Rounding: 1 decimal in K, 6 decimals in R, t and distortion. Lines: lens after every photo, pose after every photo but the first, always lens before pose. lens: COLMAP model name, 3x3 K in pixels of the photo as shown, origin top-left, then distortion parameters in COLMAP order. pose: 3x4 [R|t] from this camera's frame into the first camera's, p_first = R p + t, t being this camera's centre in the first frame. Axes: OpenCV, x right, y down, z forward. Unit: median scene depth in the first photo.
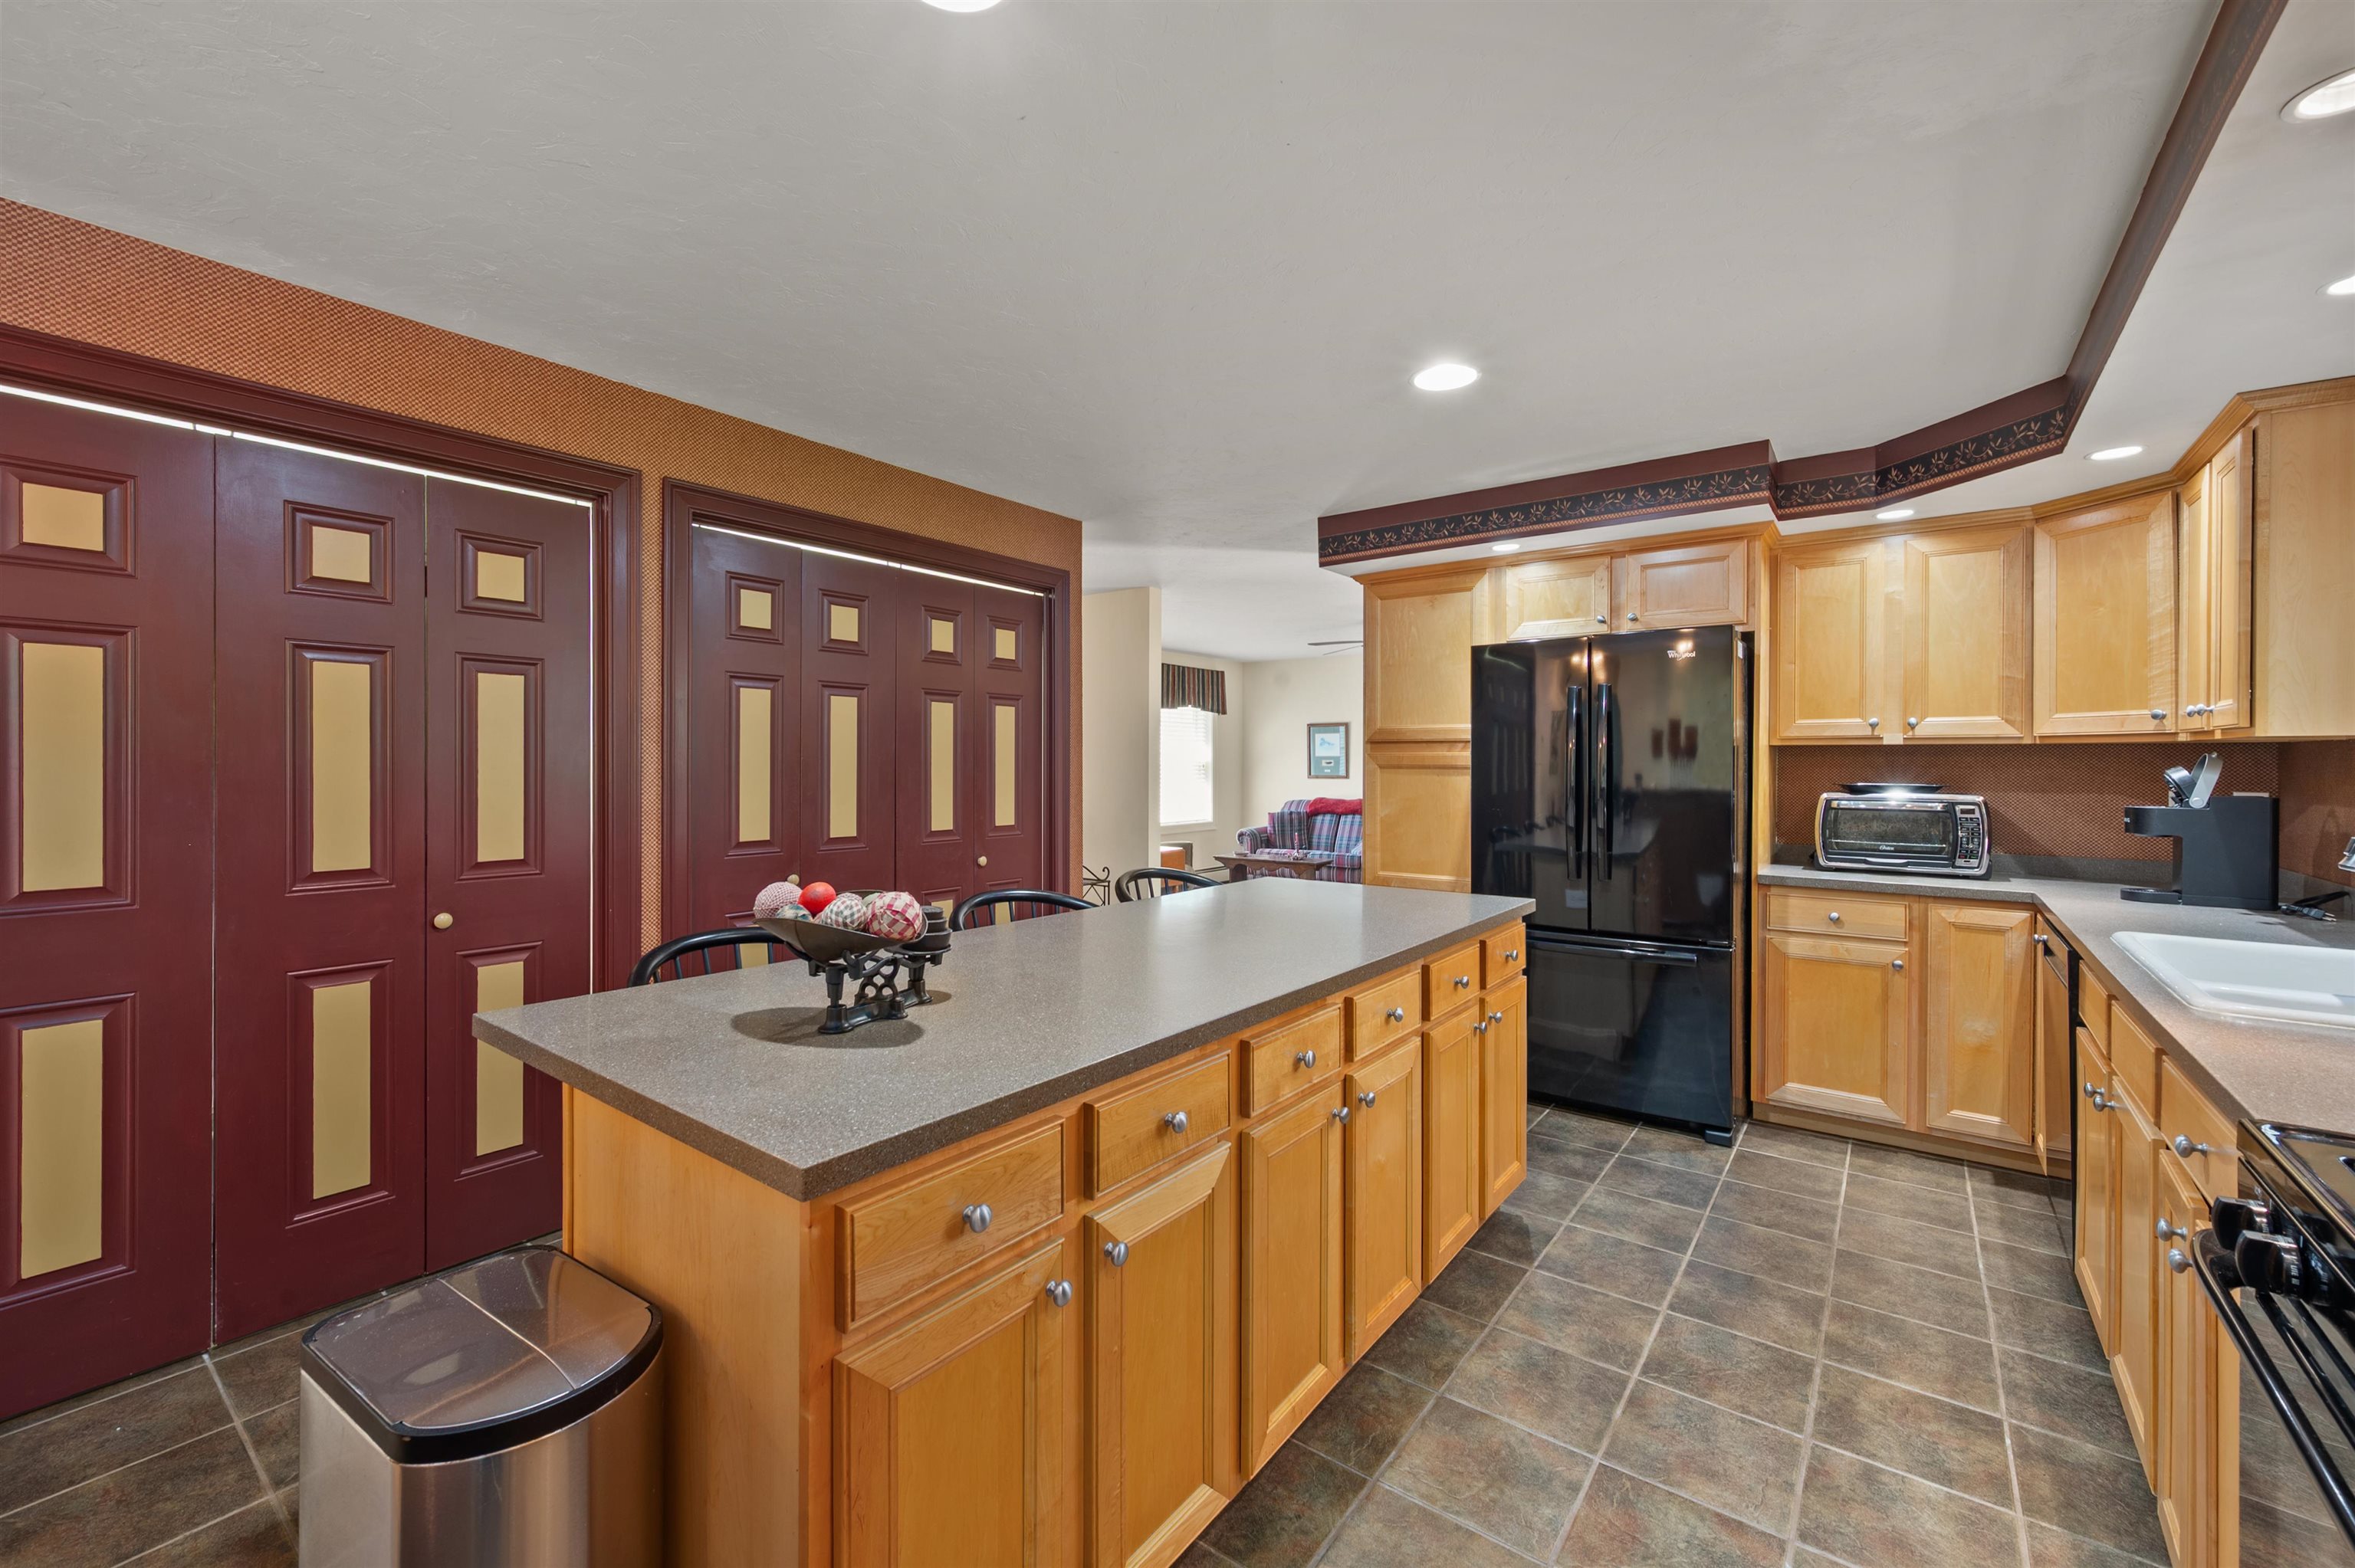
lens RADIAL K [[958.3, 0, 1171.1], [0, 958.3, 768.0], [0, 0, 1]] dist [-0.002862, 0.000120]
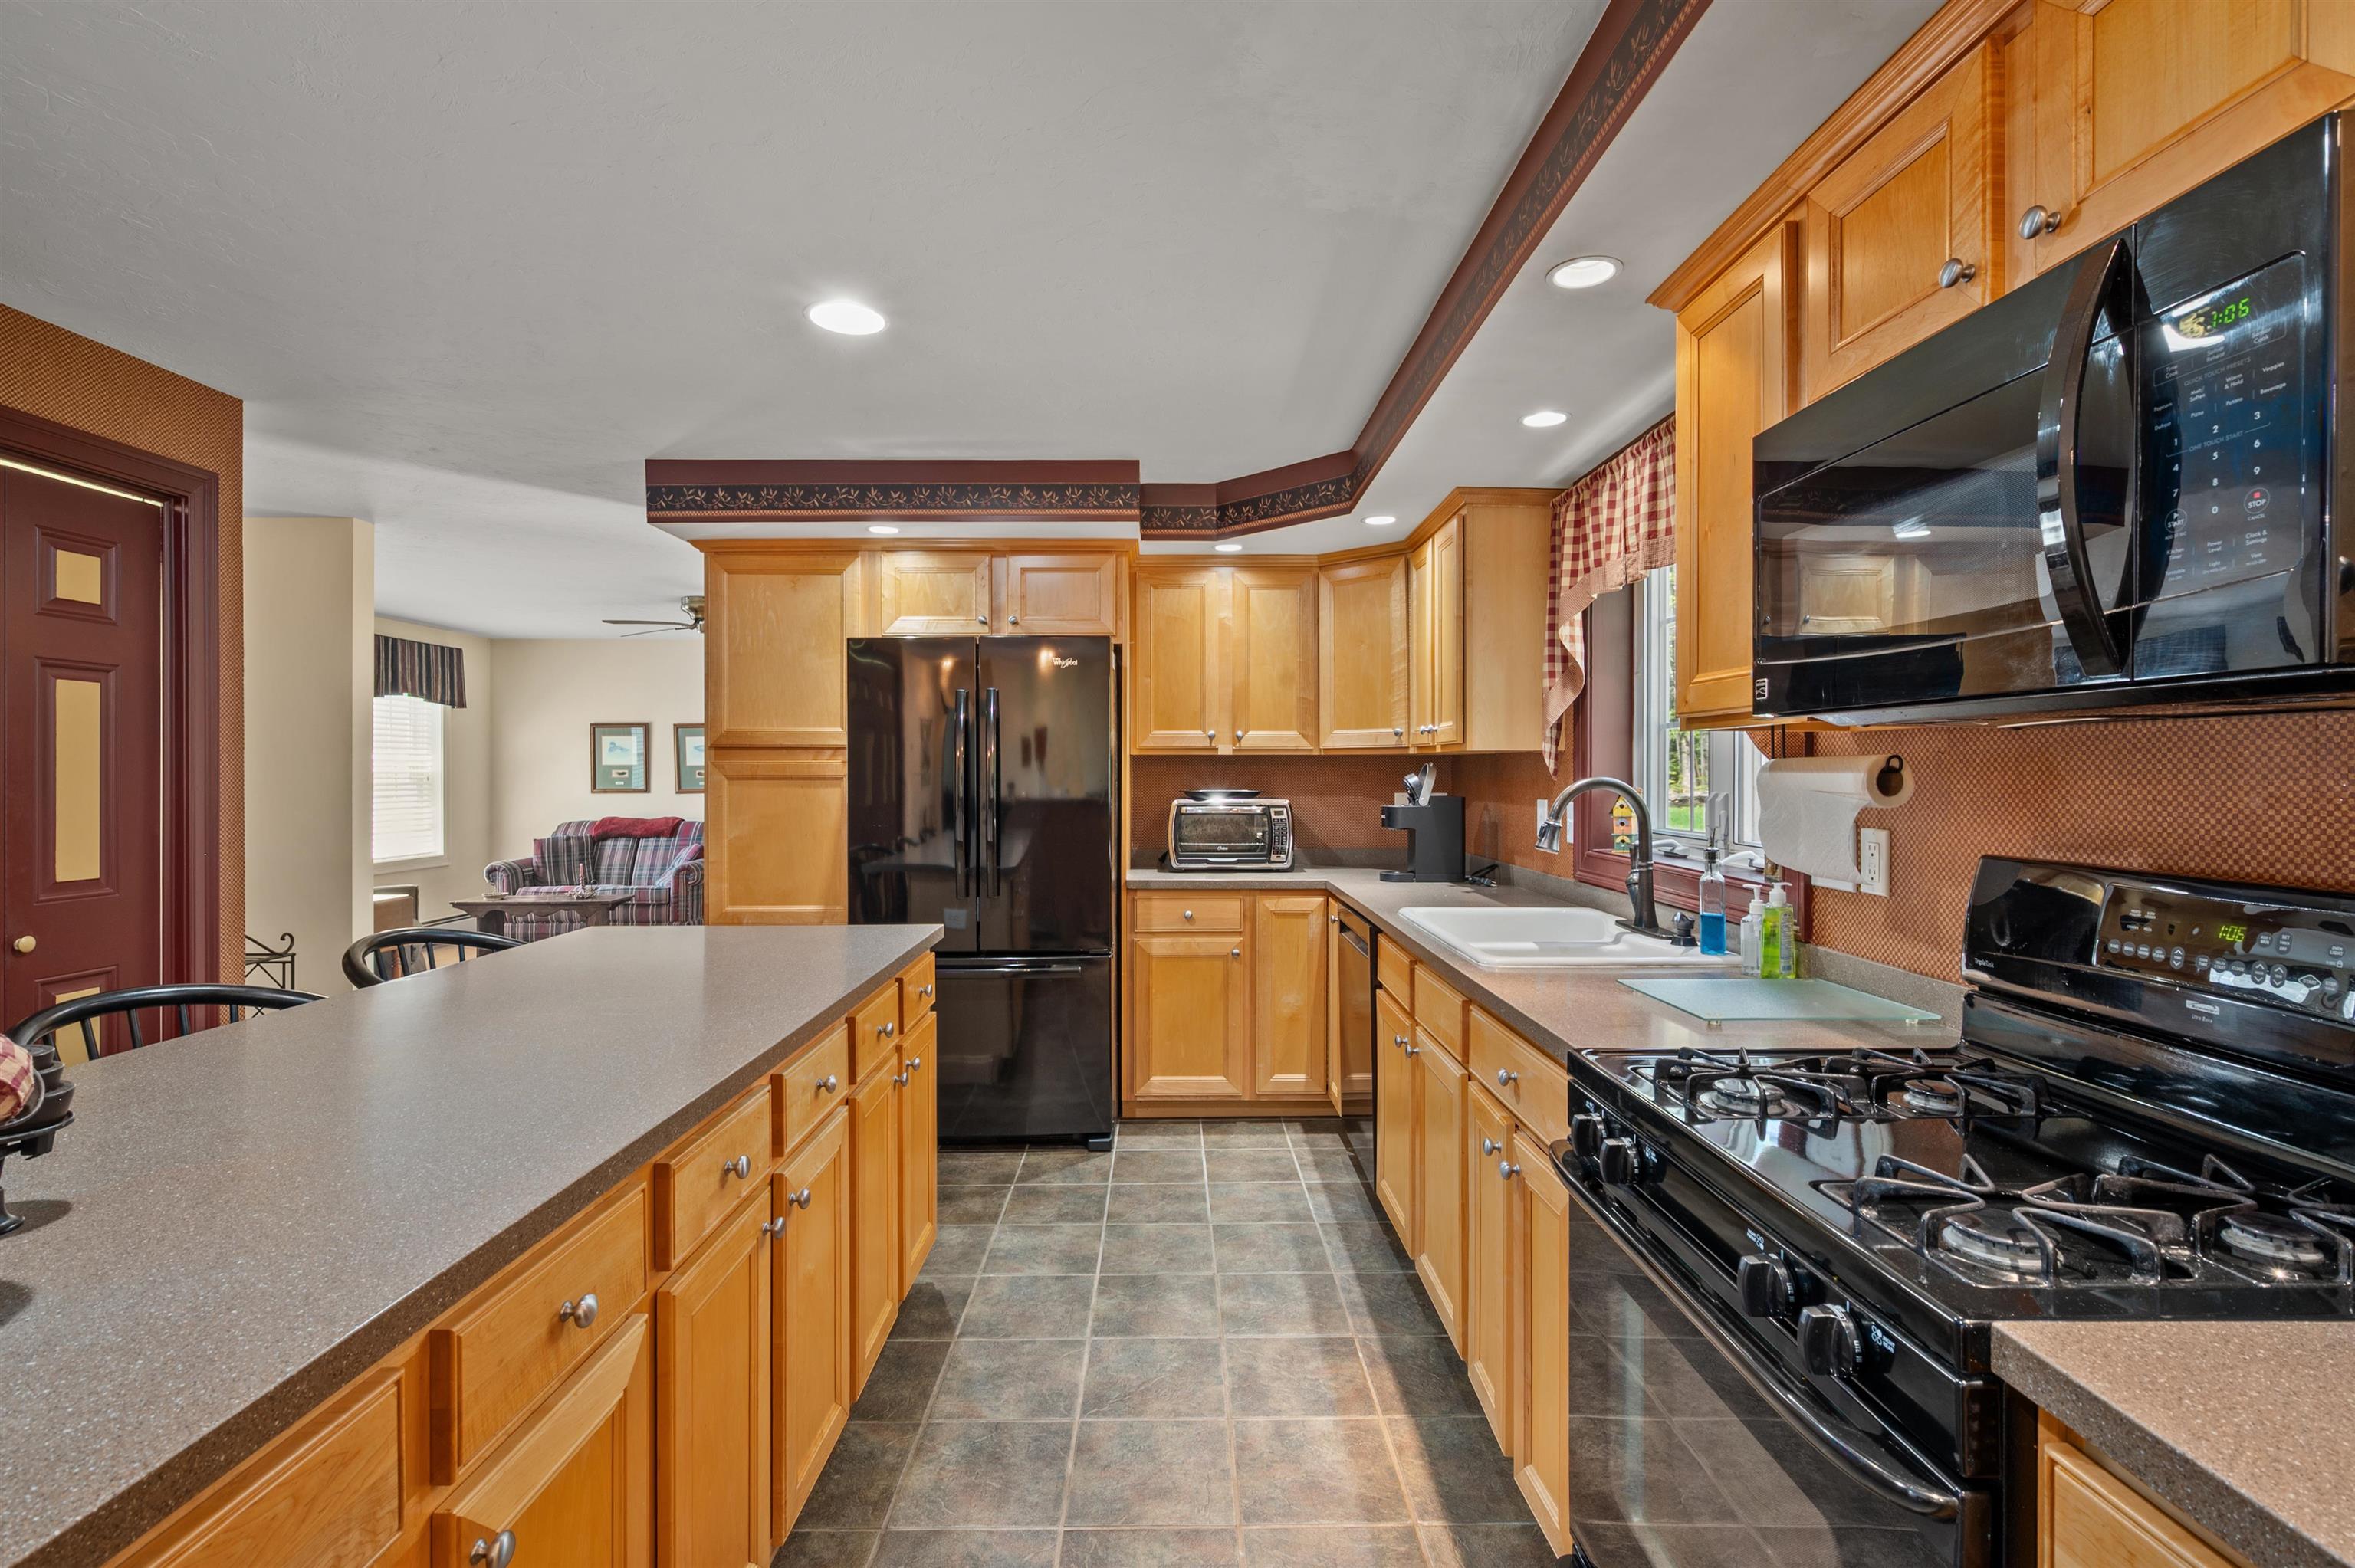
lens RADIAL K [[1063.7, 0, 1183.4], [0, 1063.7, 770.2], [0, 0, 1]] dist [-0.003790, 0.000474]
pose [[0.784001, -0.002480, 0.620755, -0.053637], [0.007001, 0.999964, -0.004847, -0.000996], [-0.620720, 0.008146, 0.783990, 0.066702]]
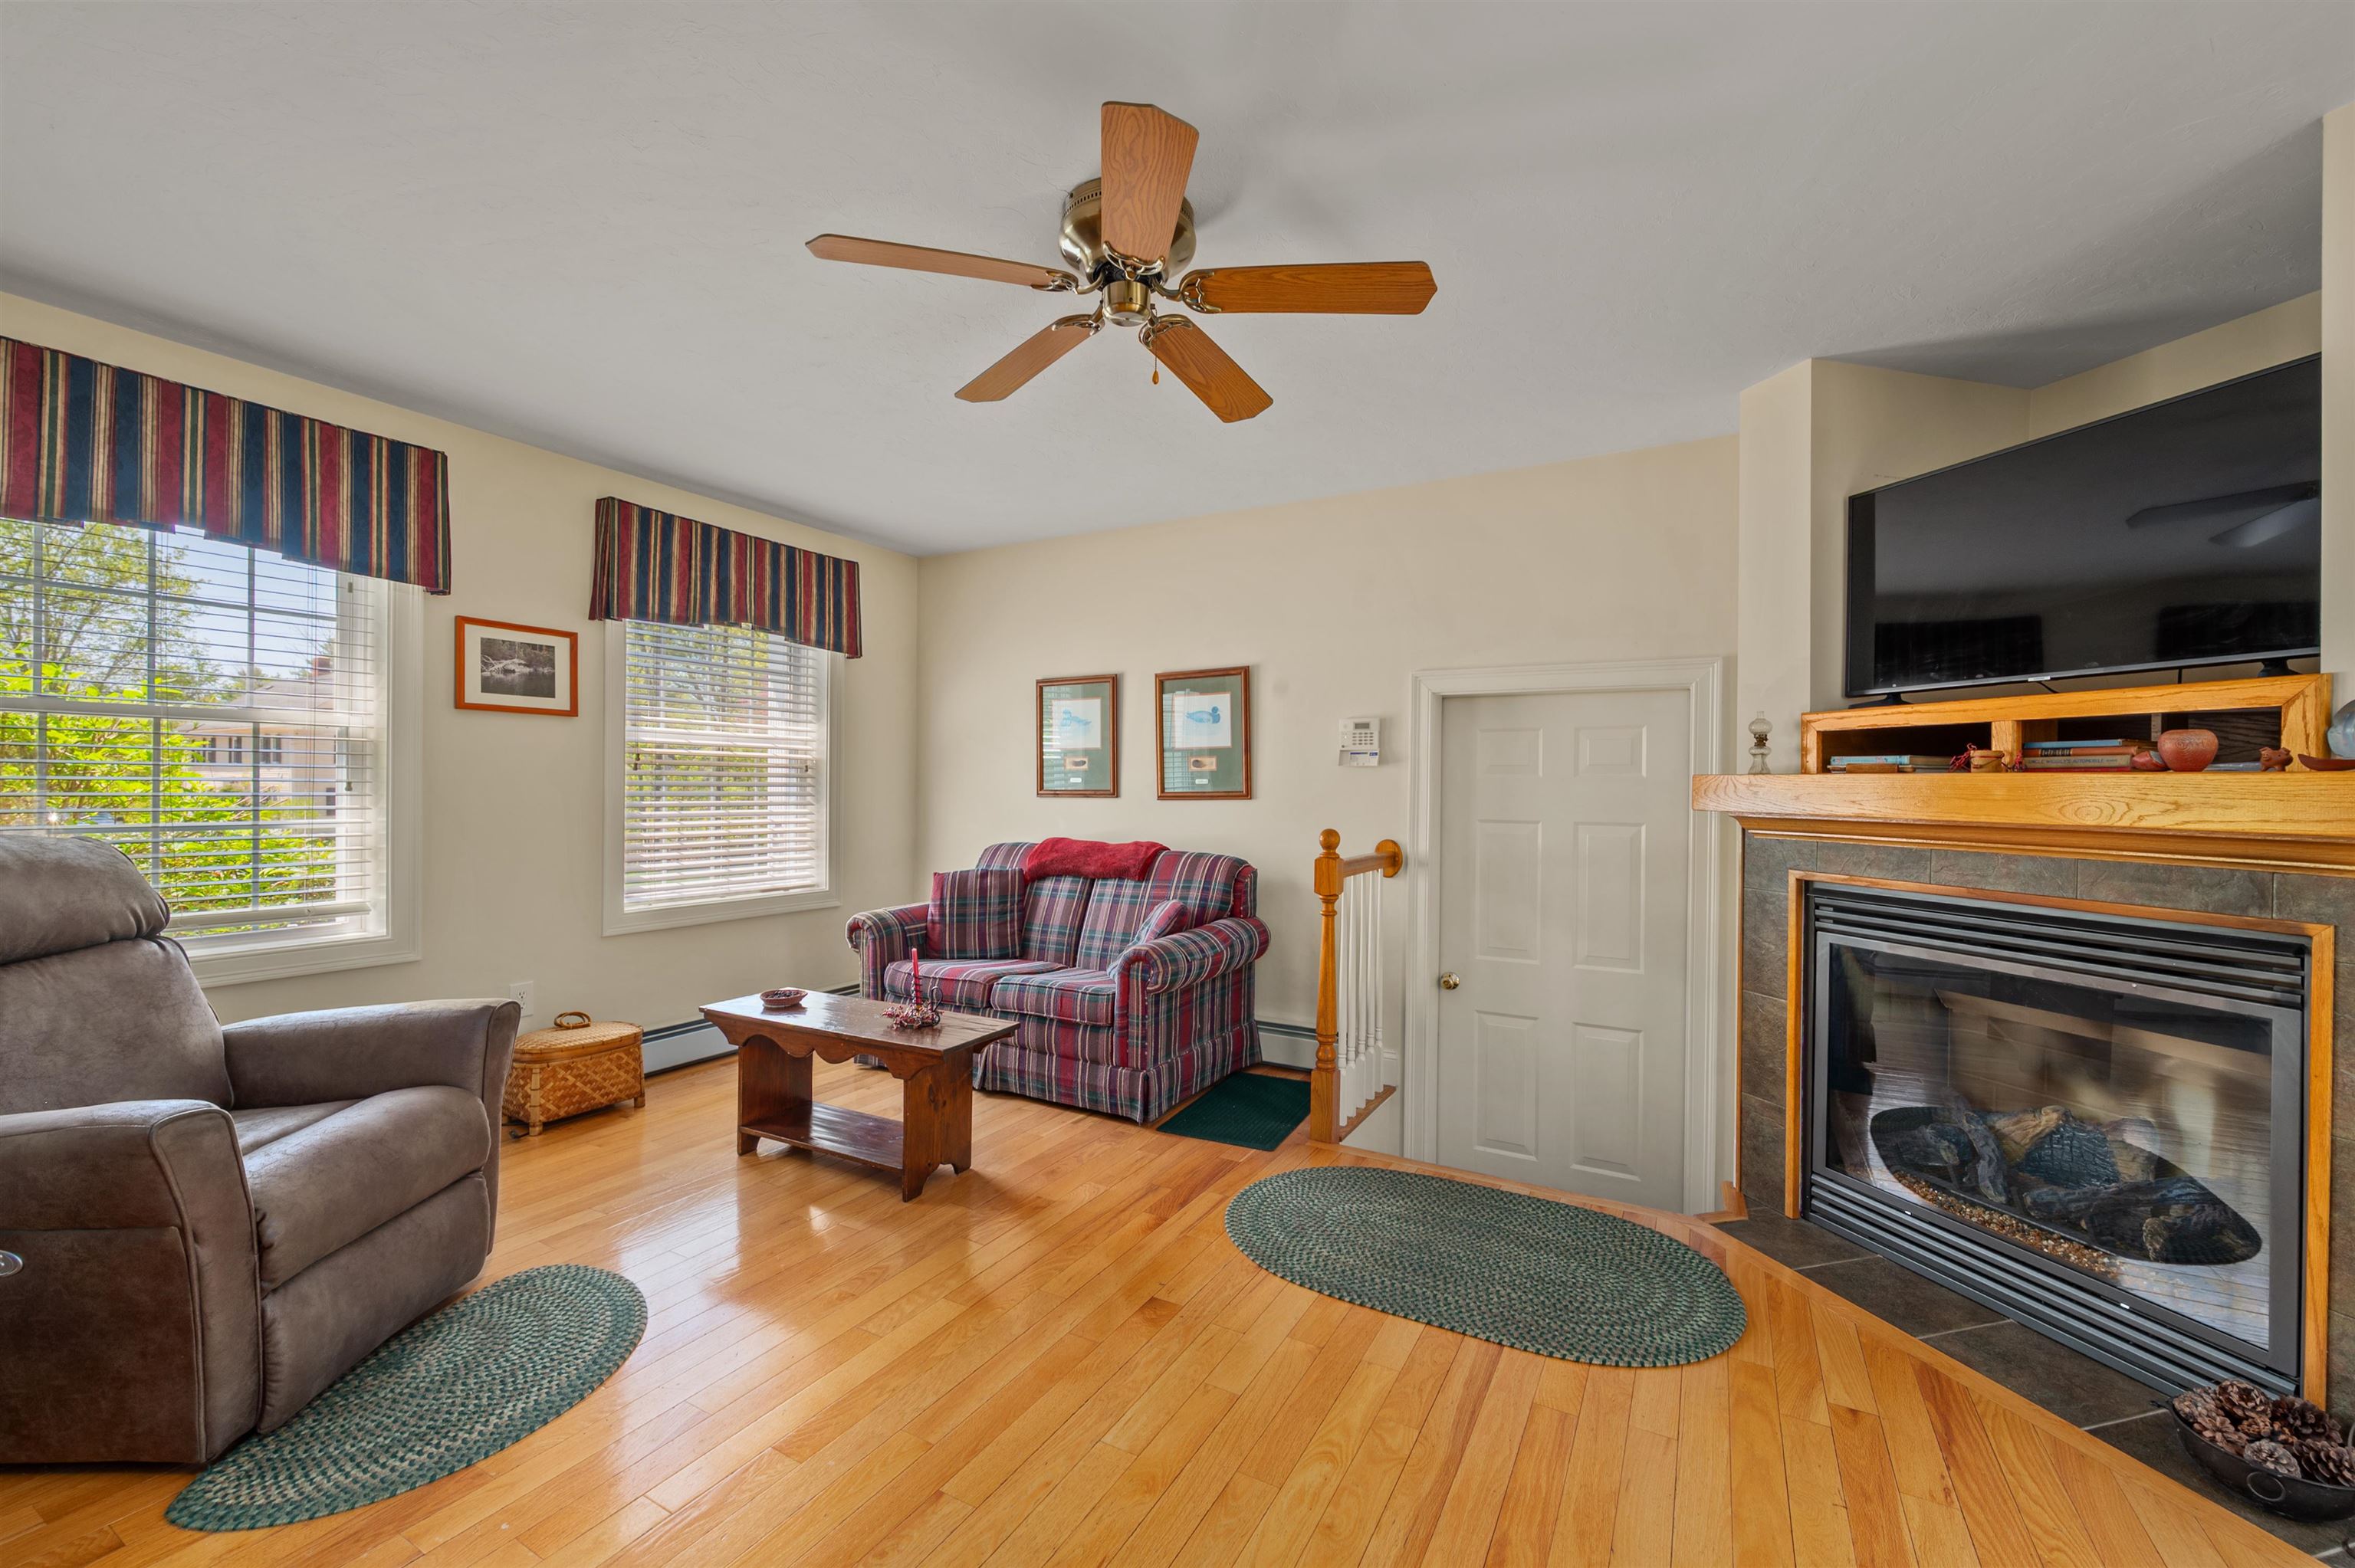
lens RADIAL K [[996.3, 0, 1186.4], [0, 996.3, 780.7], [0, 0, 1]] dist [0.000580, -0.000189]
pose [[0.989692, 0.005044, 0.143121, 0.466652], [-0.004505, 0.999981, -0.004095, 0.016237], [-0.143139, 0.003408, 0.989697, 1.638651]]
